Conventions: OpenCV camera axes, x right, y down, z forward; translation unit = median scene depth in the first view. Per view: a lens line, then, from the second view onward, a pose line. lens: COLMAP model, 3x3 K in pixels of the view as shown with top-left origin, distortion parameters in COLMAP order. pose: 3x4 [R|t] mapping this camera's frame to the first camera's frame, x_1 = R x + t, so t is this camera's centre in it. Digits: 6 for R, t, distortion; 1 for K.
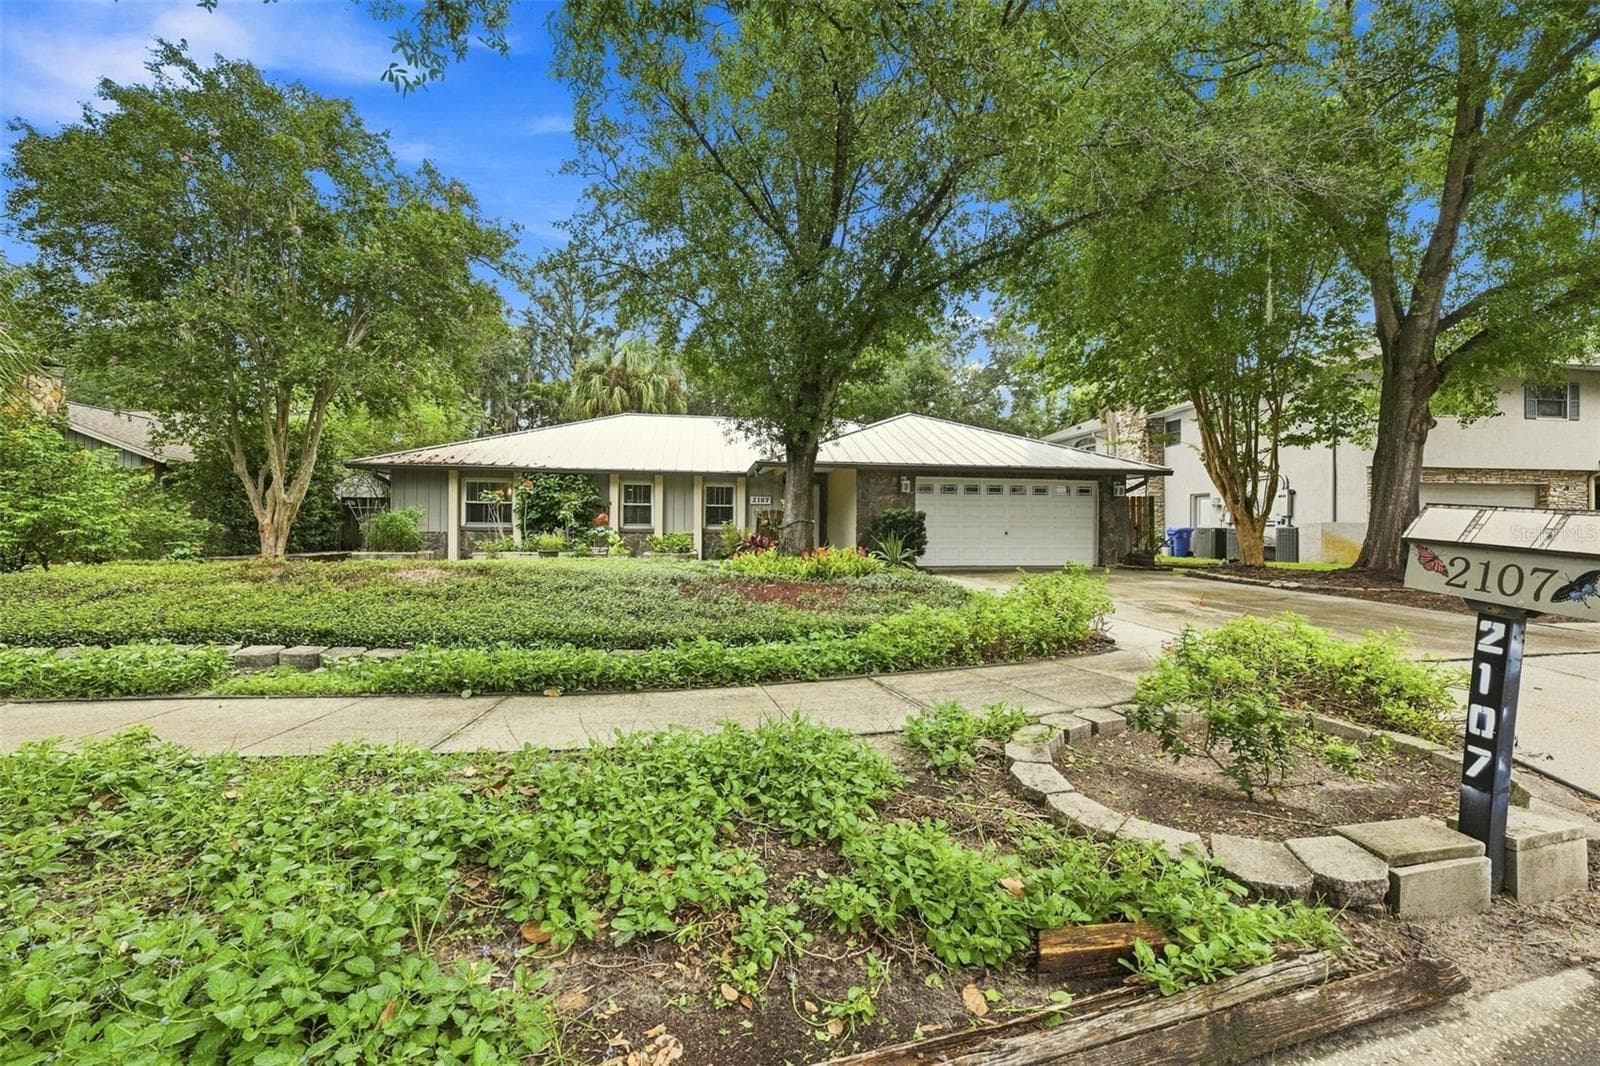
lens RADIAL K [[641.7, 0, 800.0], [0, 641.7, 533.0], [0, 0, 1]] dist [-0.001004, 0.000013]
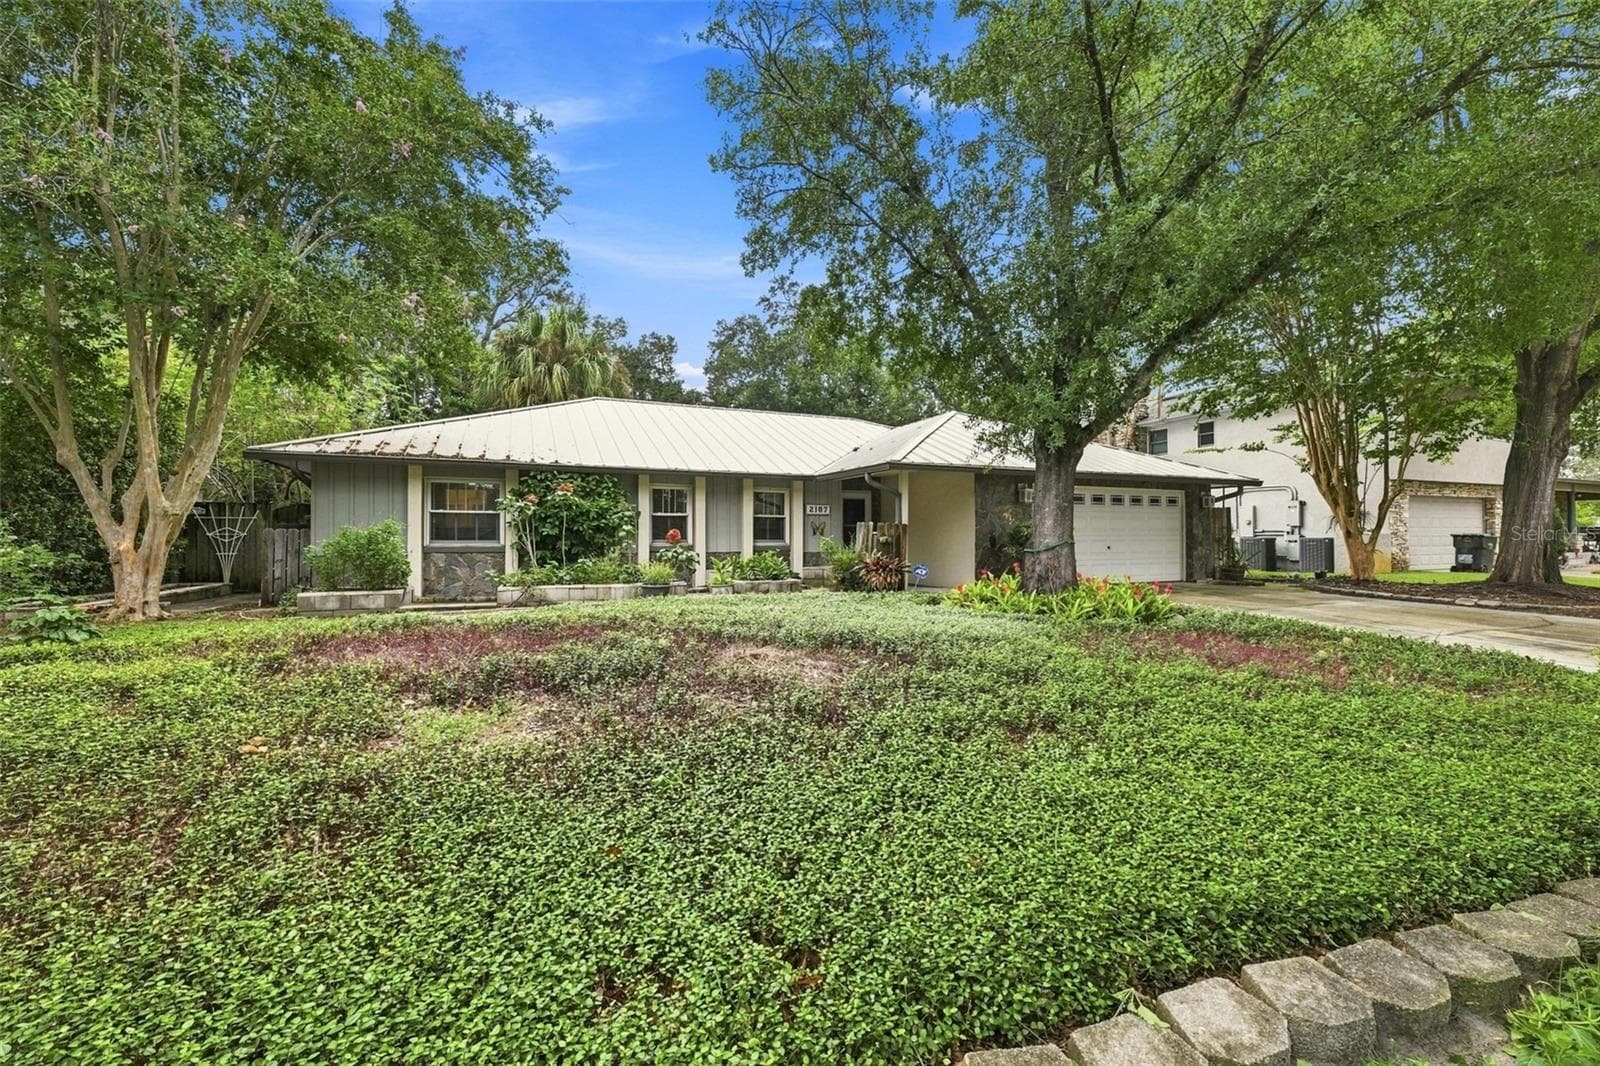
lens RADIAL K [[660.2, 0, 785.6], [0, 660.2, 528.3], [0, 0, 1]] dist [0.001601, 0.000255]
pose [[0.966110, -0.004235, 0.258097, -0.343321], [0.008221, 0.999863, -0.014368, -0.016995], [-0.258001, 0.016003, 0.966012, 0.218988]]
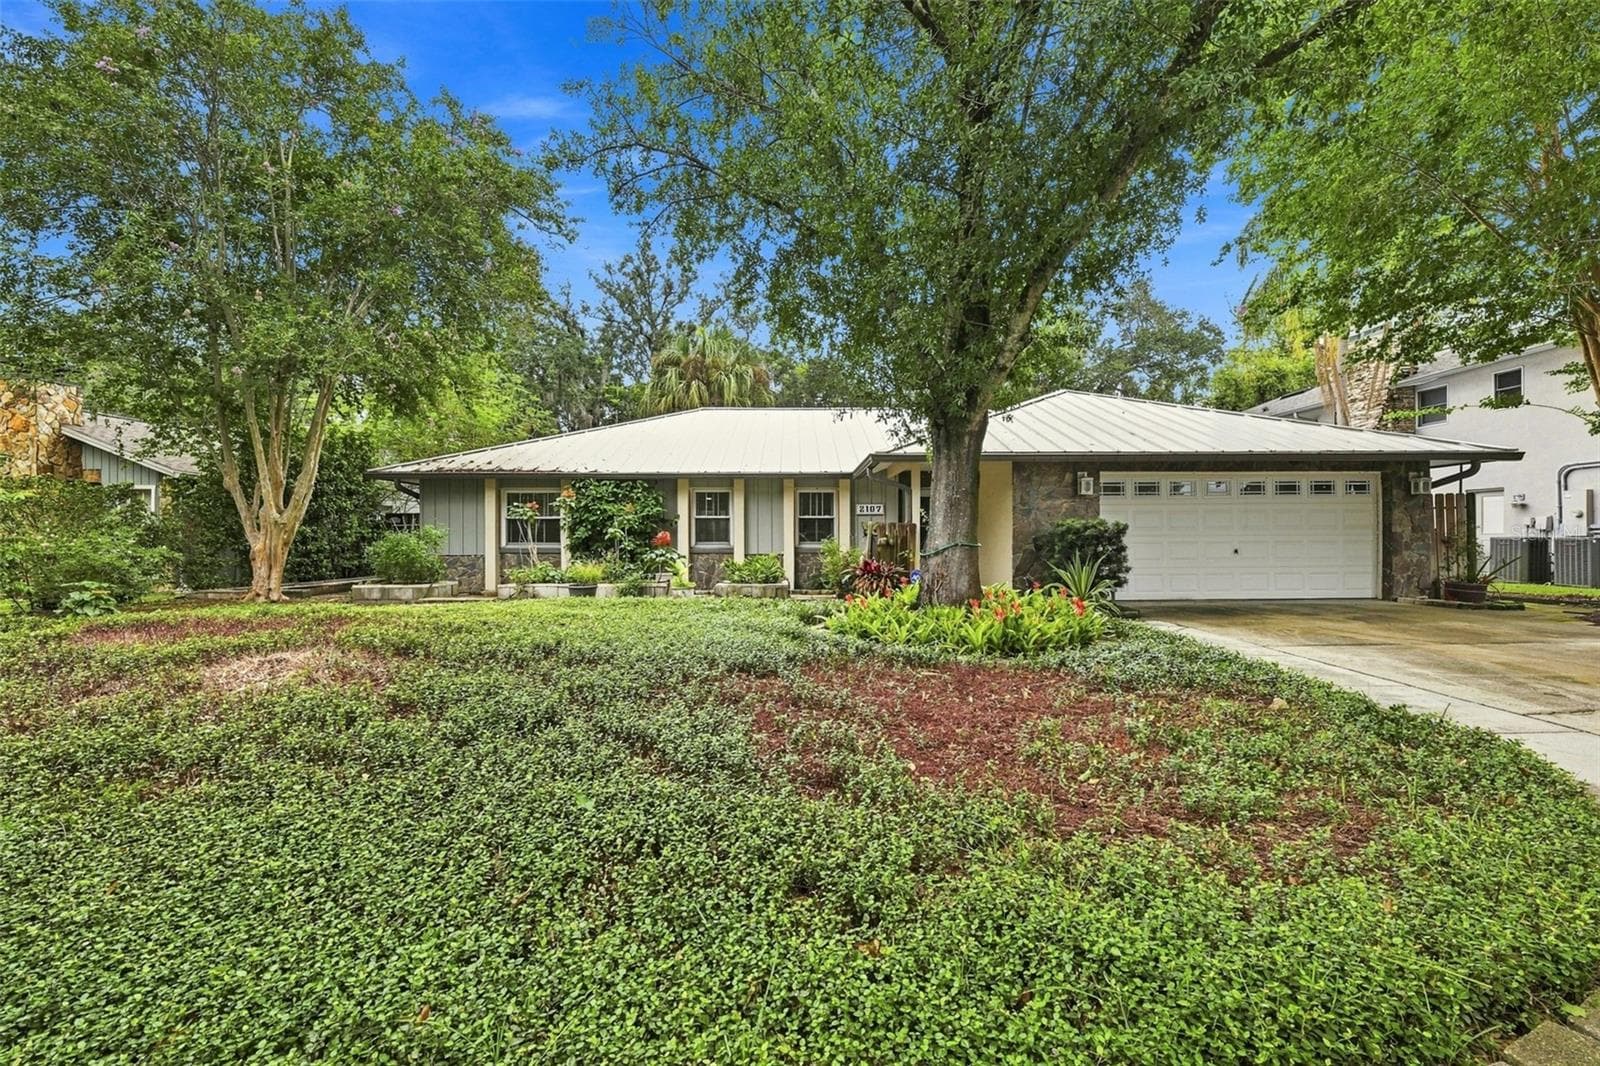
lens RADIAL K [[641.7, 0, 800.0], [0, 641.7, 533.0], [0, 0, 1]] dist [-0.001004, 0.000013]
pose [[0.990146, -0.012048, -0.139522, -0.041035], [0.010538, 0.999878, -0.011558, -0.015984], [0.139644, 0.009974, 0.990152, 0.254540]]
